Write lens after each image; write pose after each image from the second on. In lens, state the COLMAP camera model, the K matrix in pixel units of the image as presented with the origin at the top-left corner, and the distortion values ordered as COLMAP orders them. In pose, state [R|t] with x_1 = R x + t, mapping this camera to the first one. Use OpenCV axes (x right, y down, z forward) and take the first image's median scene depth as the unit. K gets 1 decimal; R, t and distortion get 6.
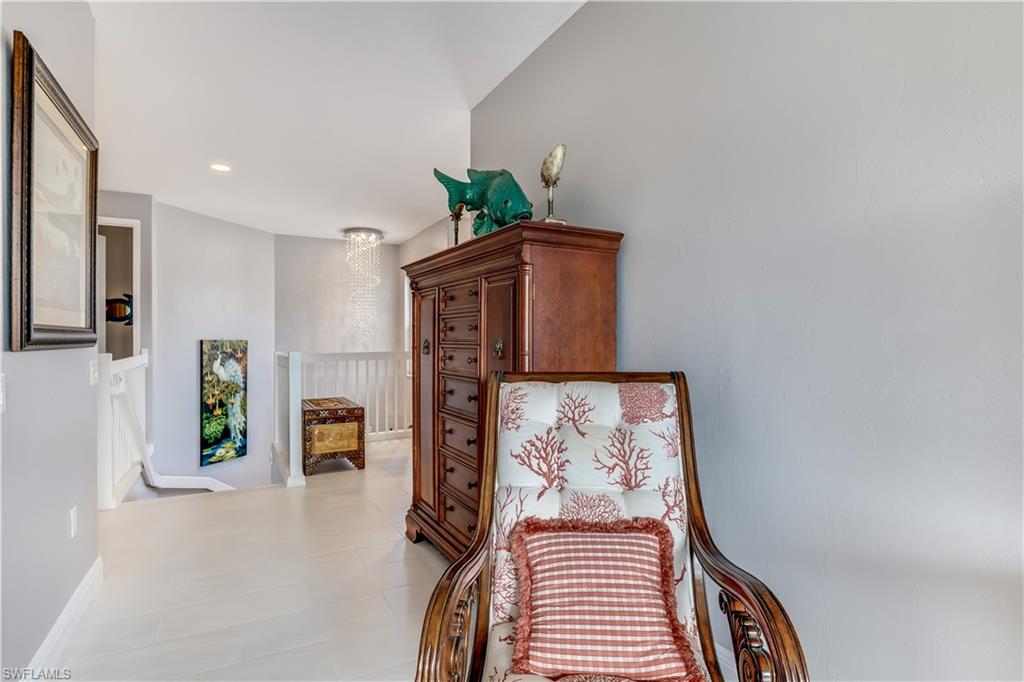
lens RADIAL K [[525.7, 0, 511.7], [0, 525.7, 346.4], [0, 0, 1]] dist [-0.005684, -0.000718]
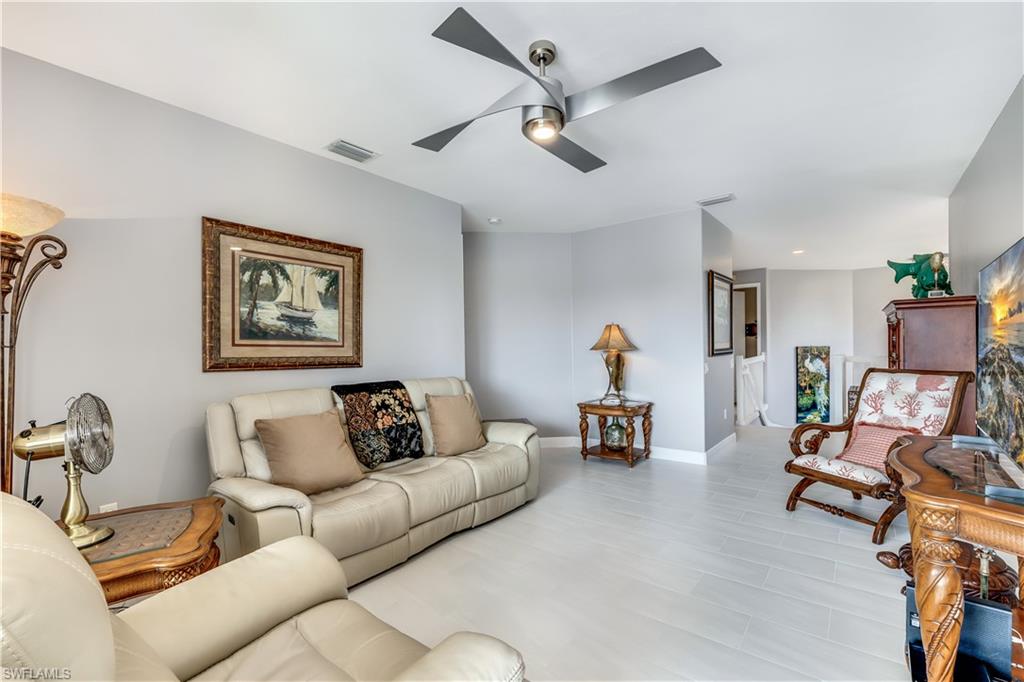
lens RADIAL K [[450.4, 0, 511.6], [0, 450.4, 344.9], [0, 0, 1]] dist [-0.001069, -0.000204]
pose [[0.399266, -0.008240, -0.916798, 0.341825], [0.008353, 0.999951, -0.005350, -0.017266], [0.916797, -0.005522, 0.399315, -0.378569]]
